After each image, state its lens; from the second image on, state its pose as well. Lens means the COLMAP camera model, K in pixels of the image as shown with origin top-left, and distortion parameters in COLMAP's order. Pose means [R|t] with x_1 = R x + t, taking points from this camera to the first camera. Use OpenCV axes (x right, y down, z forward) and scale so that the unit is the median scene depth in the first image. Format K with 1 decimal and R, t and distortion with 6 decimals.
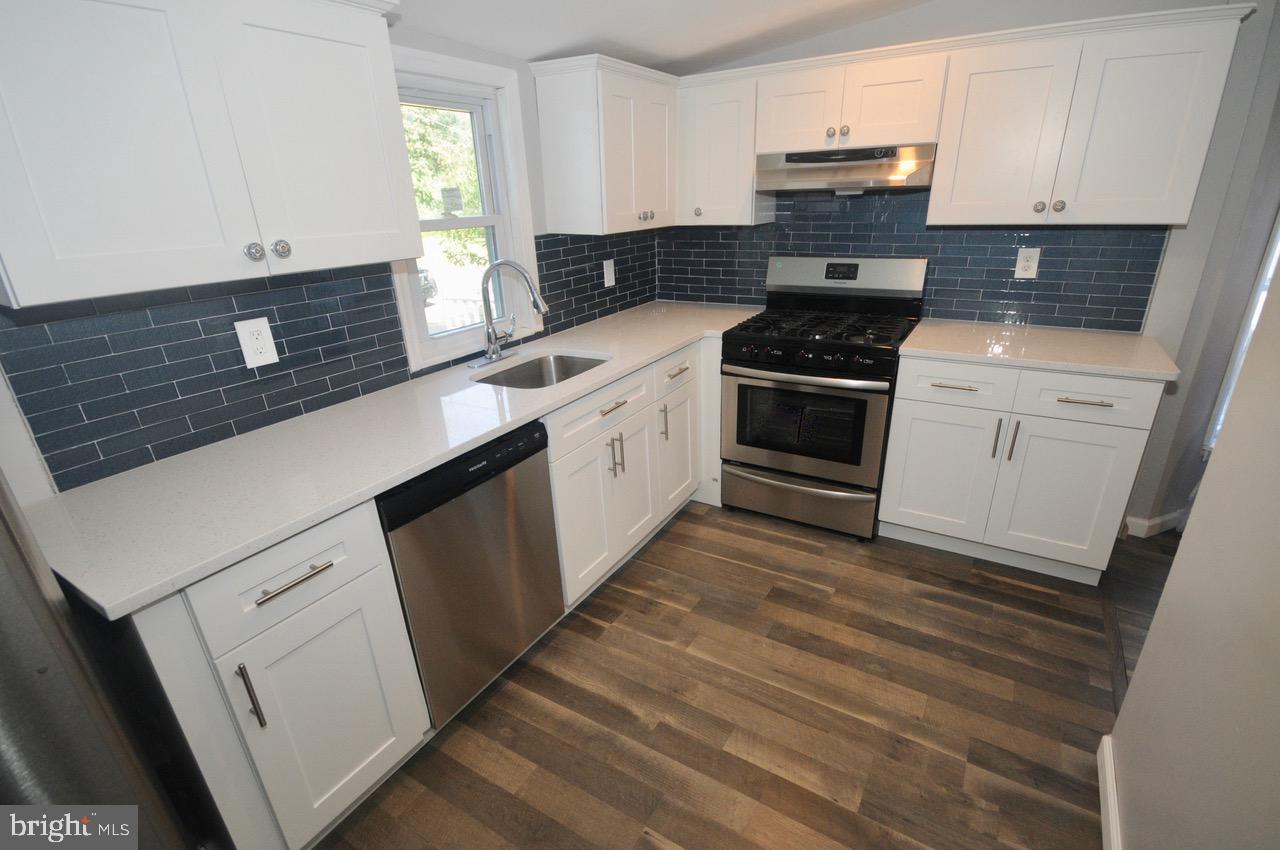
lens RADIAL K [[596.3, 0, 646.8], [0, 596.3, 441.4], [0, 0, 1]] dist [-0.001712, -0.001347]
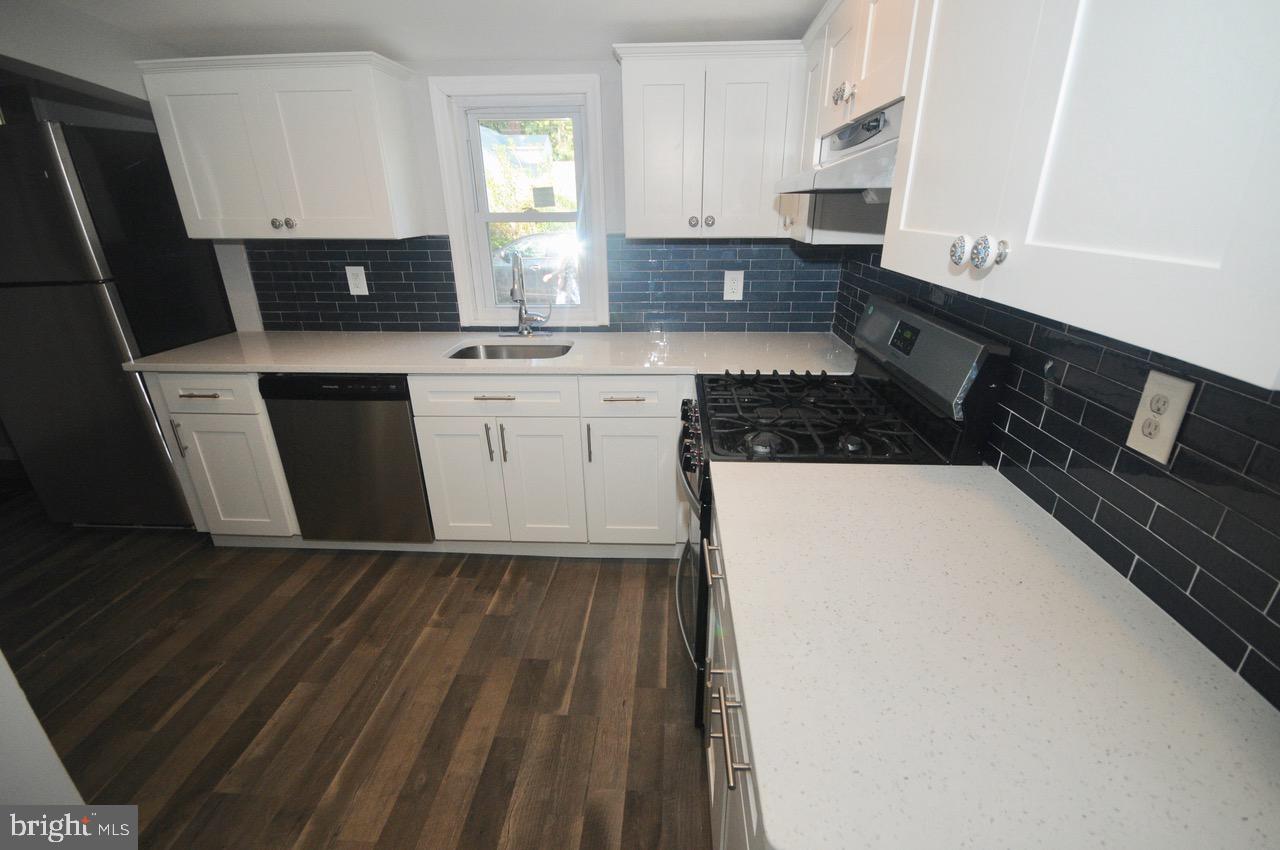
lens RADIAL K [[558.7, 0, 647.3], [0, 558.7, 436.8], [0, 0, 1]] dist [-0.000547, -0.009006]
pose [[0.472550, 0.365090, -0.802126, 0.966581], [-0.348010, 0.913493, 0.210759, -0.320883], [0.809682, 0.179553, 0.558726, 0.732447]]
